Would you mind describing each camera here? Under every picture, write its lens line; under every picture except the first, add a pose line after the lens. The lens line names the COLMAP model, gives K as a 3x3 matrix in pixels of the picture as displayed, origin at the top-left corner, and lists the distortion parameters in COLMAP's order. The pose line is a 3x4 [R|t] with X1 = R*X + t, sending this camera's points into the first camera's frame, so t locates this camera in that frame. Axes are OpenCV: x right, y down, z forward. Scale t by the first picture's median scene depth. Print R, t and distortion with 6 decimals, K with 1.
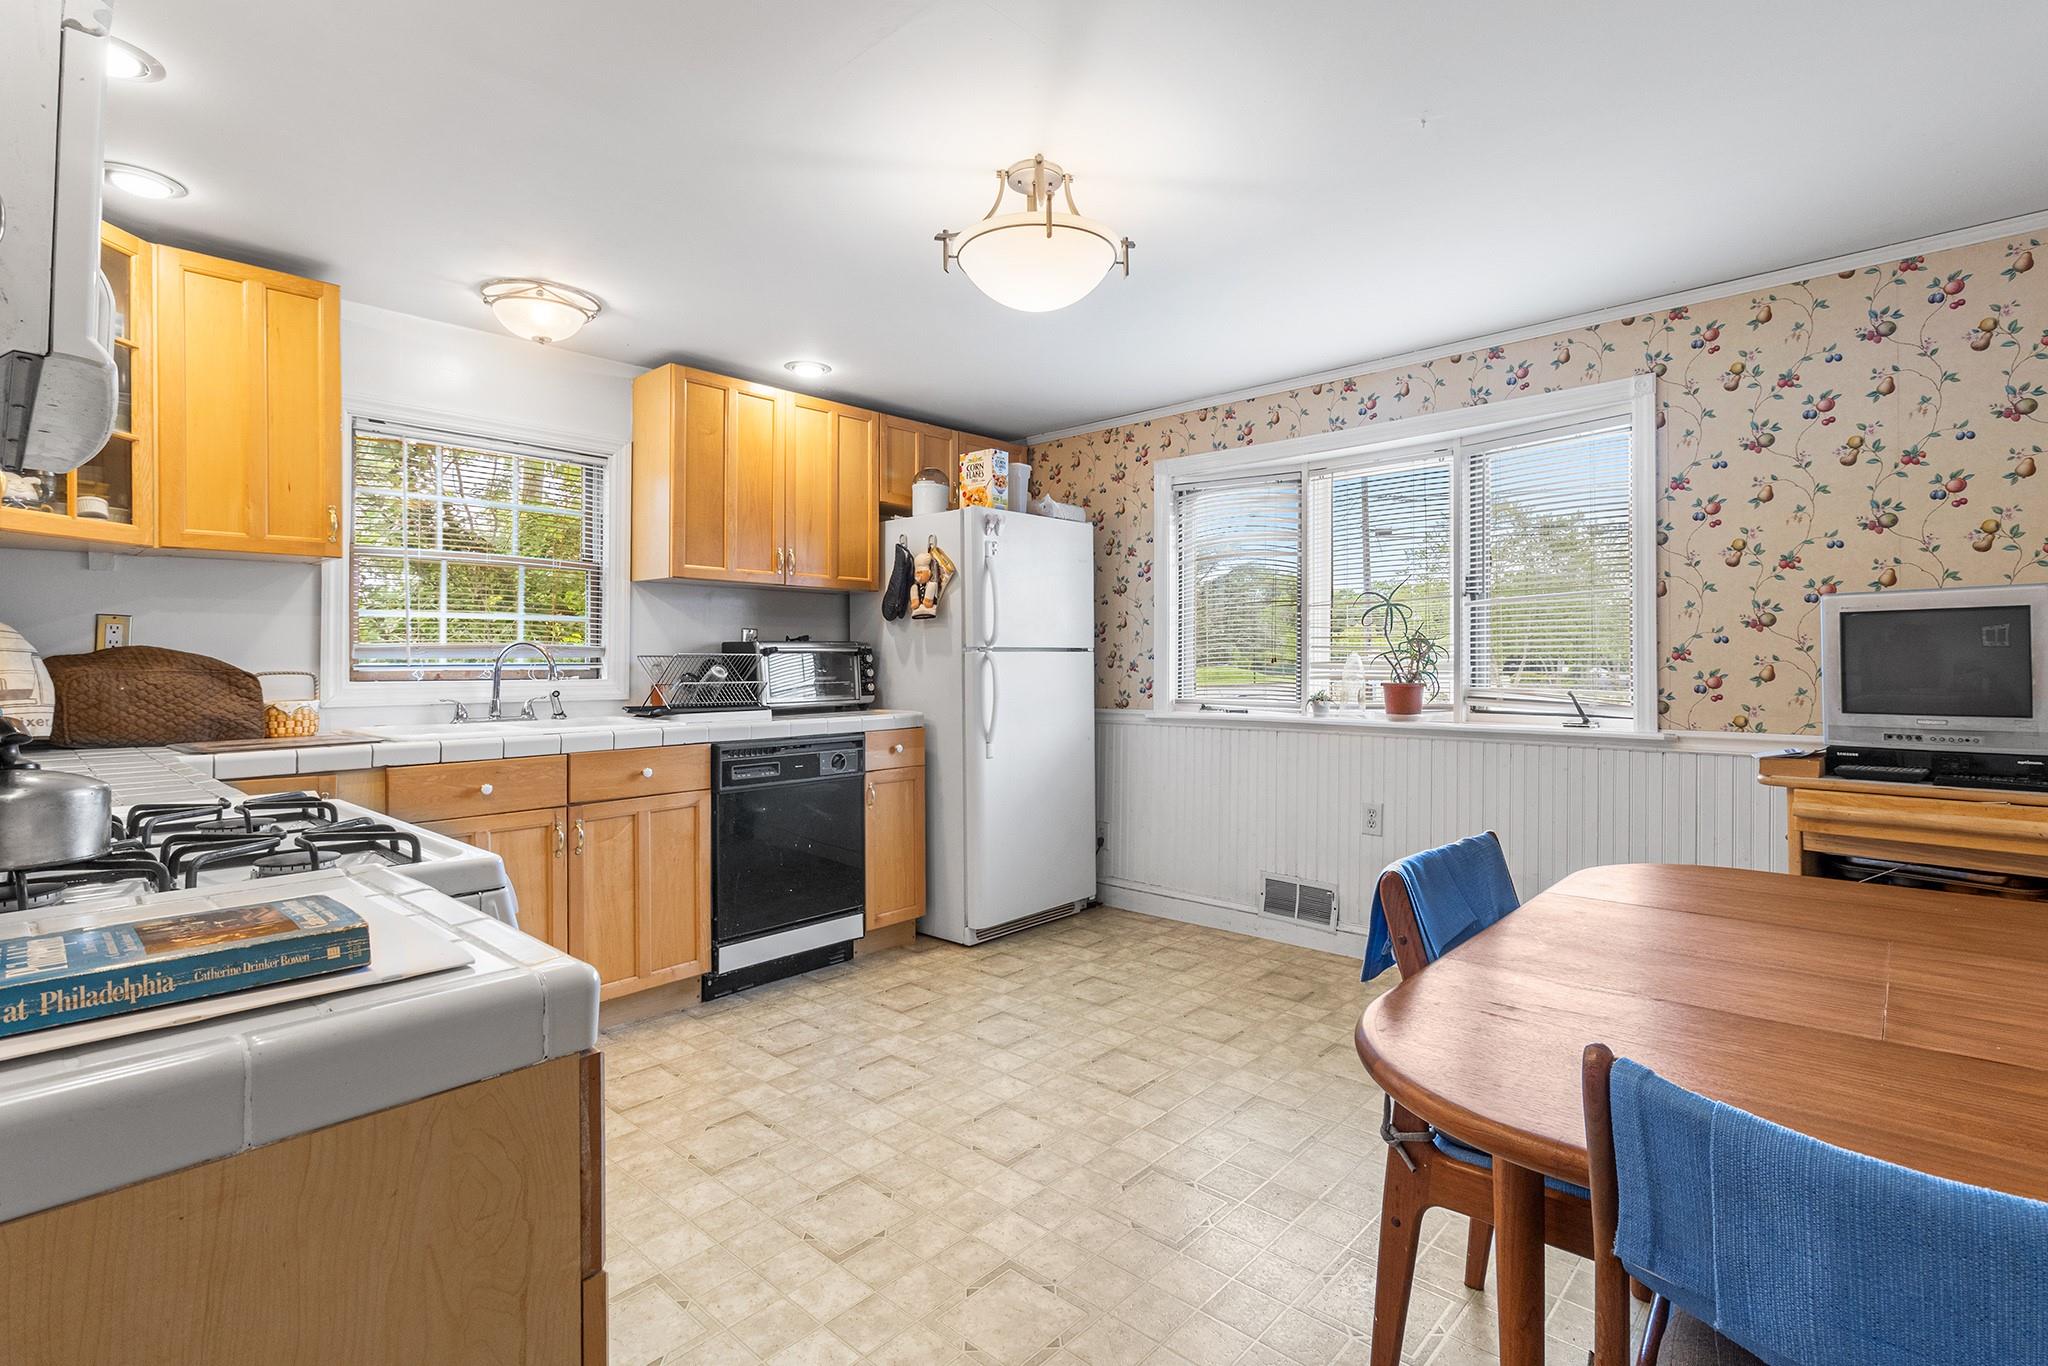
lens RADIAL K [[955.8, 0, 1070.3], [0, 955.8, 657.7], [0, 0, 1]] dist [0.002555, -0.000204]
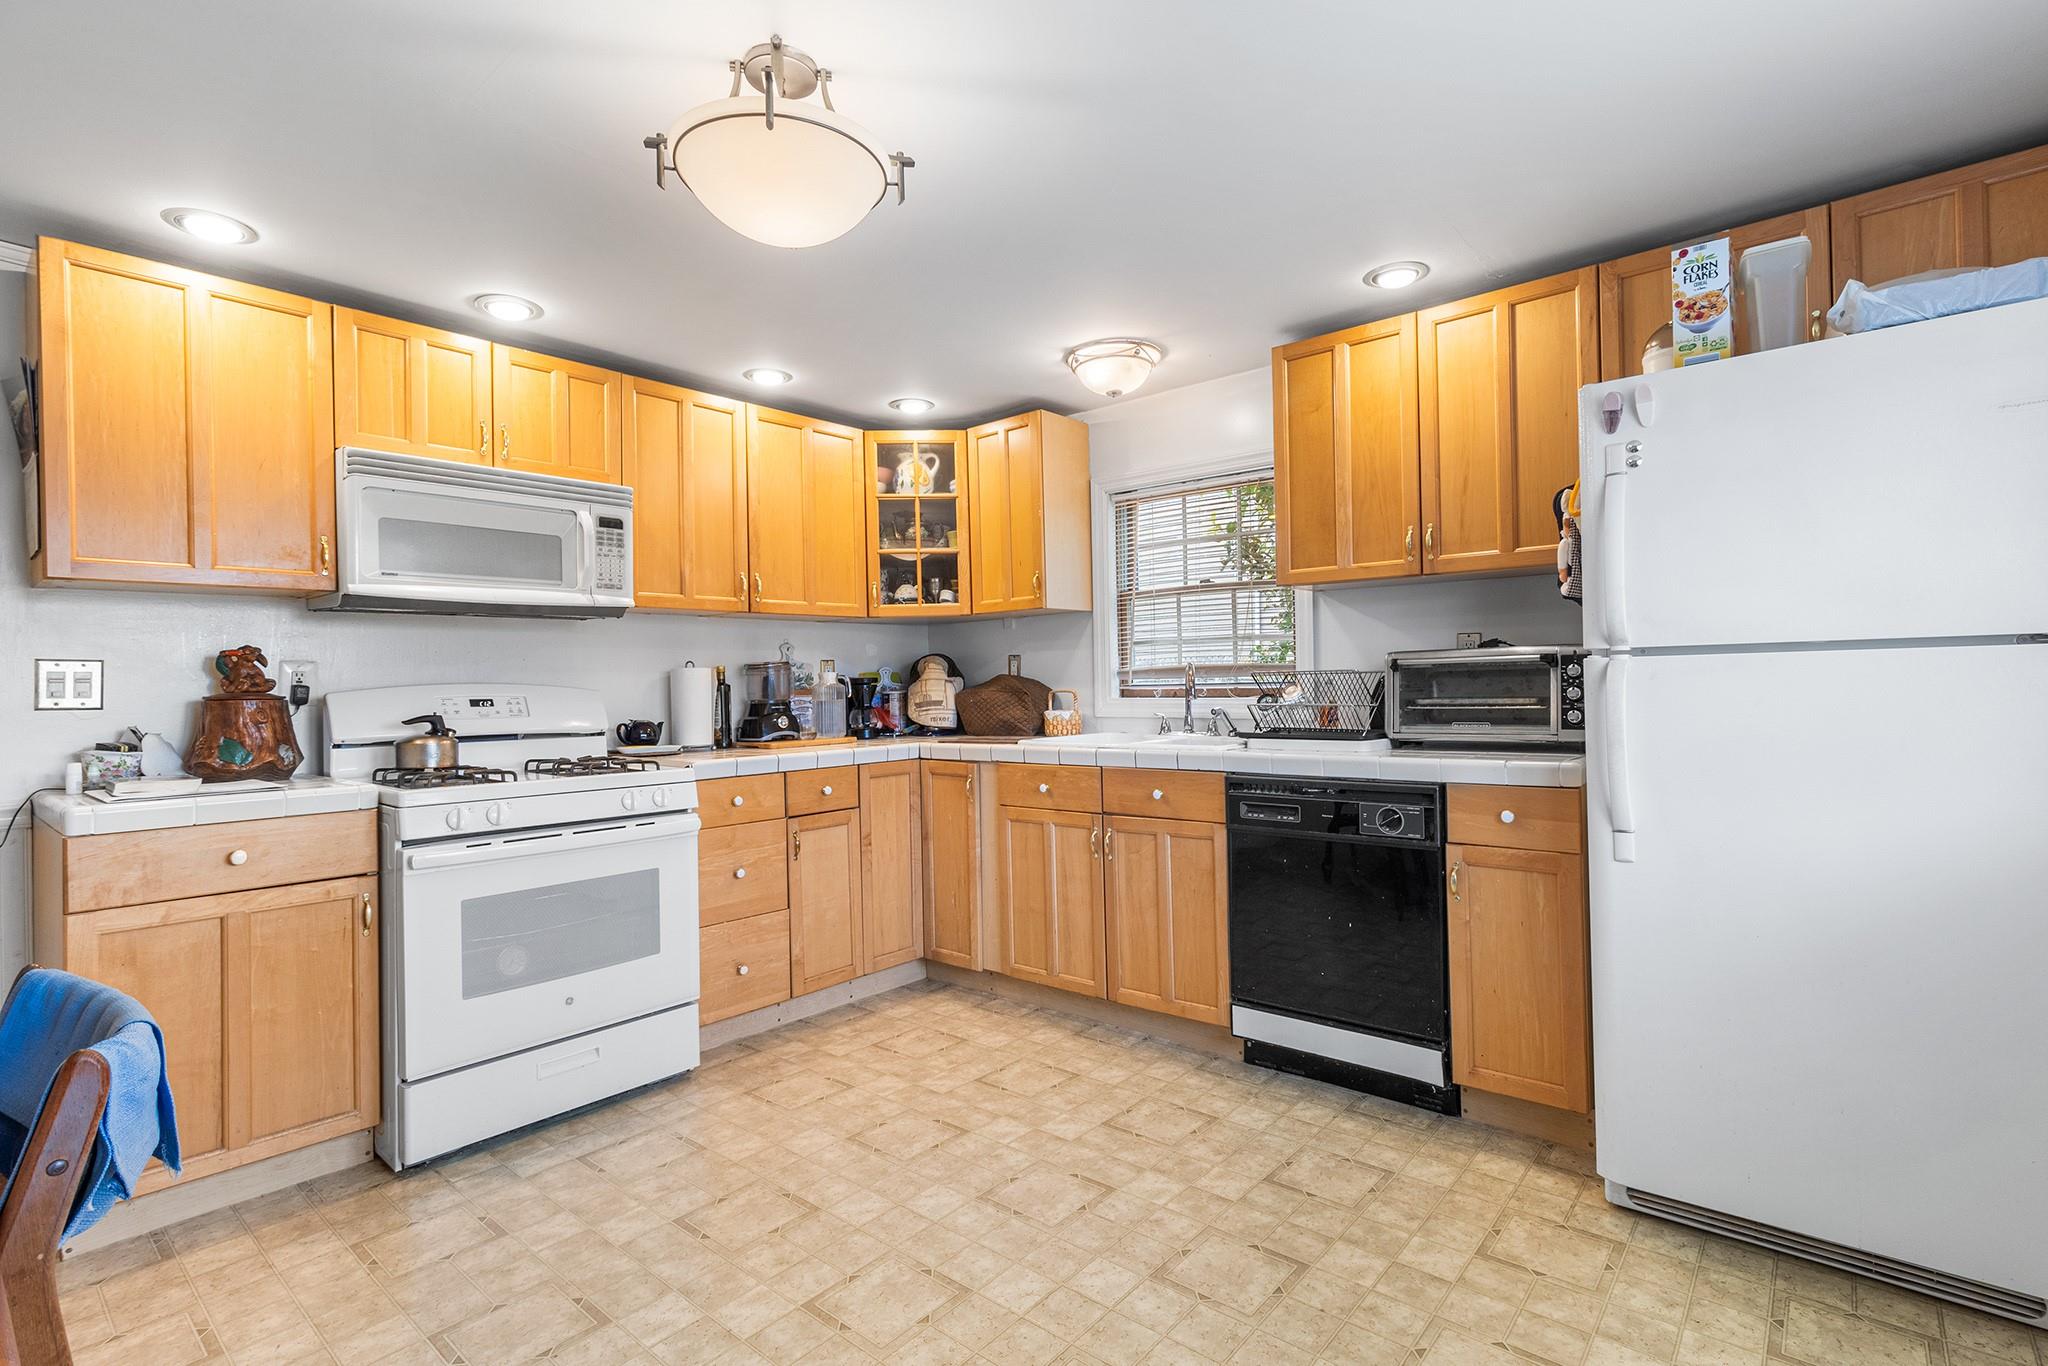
lens RADIAL K [[955.8, 0, 1033.8], [0, 955.8, 682.6], [0, 0, 1]] dist [0.002555, -0.000204]
pose [[0.023356, 0.001692, -0.999726, 0.507060], [0.022970, 0.999734, 0.002229, -0.000641], [0.999463, -0.023016, 0.023311, 0.794815]]
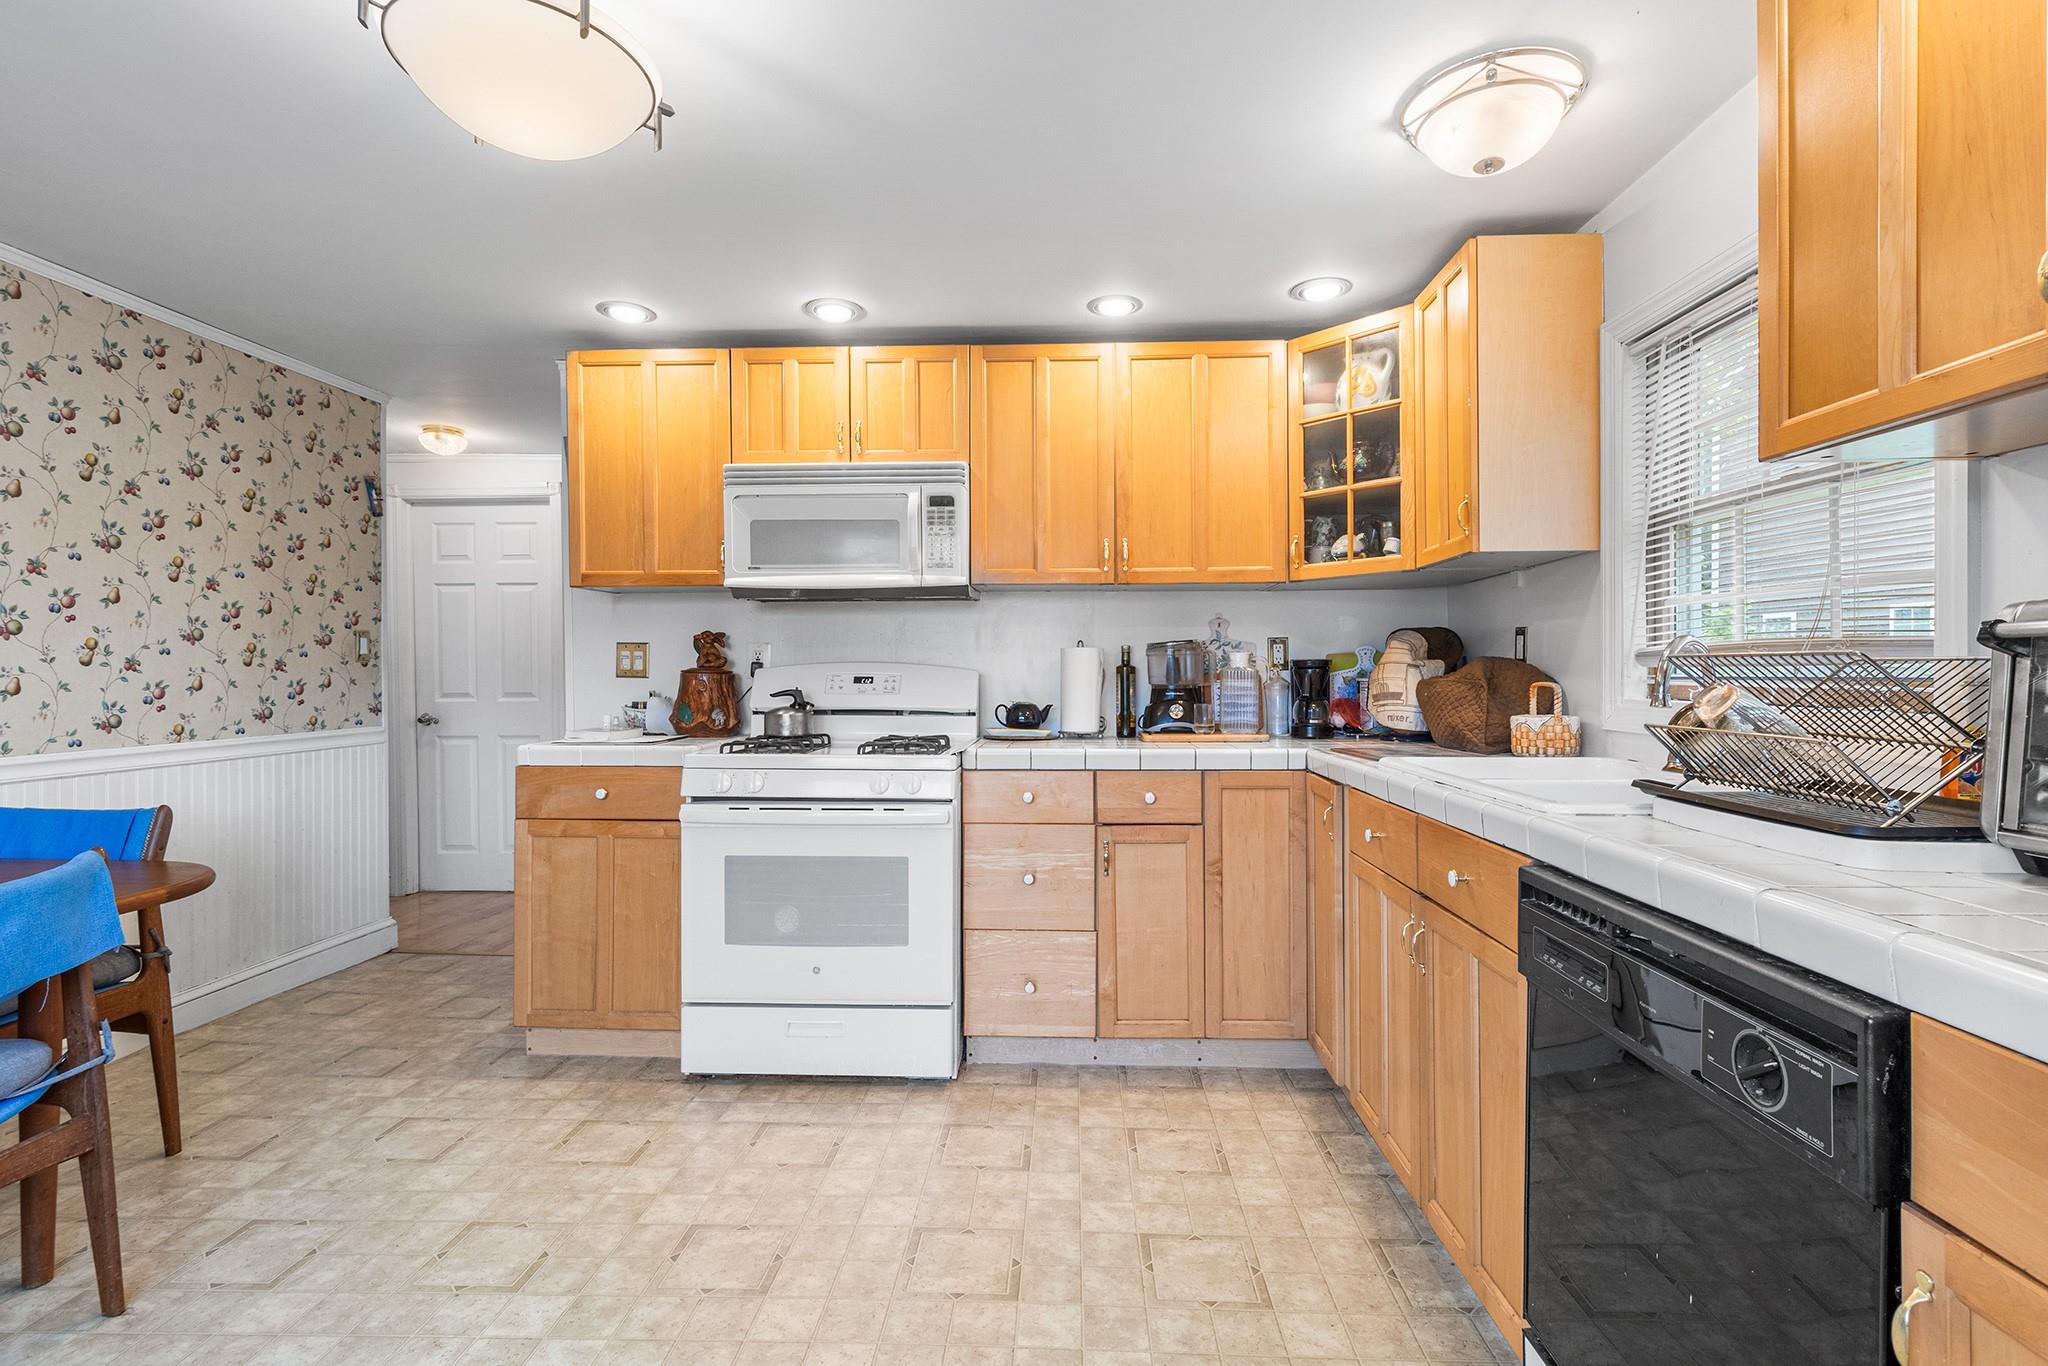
lens RADIAL K [[955.8, 0, 1040.8], [0, 955.8, 677.0], [0, 0, 1]] dist [0.002555, -0.000204]
pose [[-0.765785, 0.008019, -0.643046, 0.081296], [0.006313, 0.999968, 0.004952, 0.001705], [0.643065, -0.000267, -0.765811, 1.176325]]
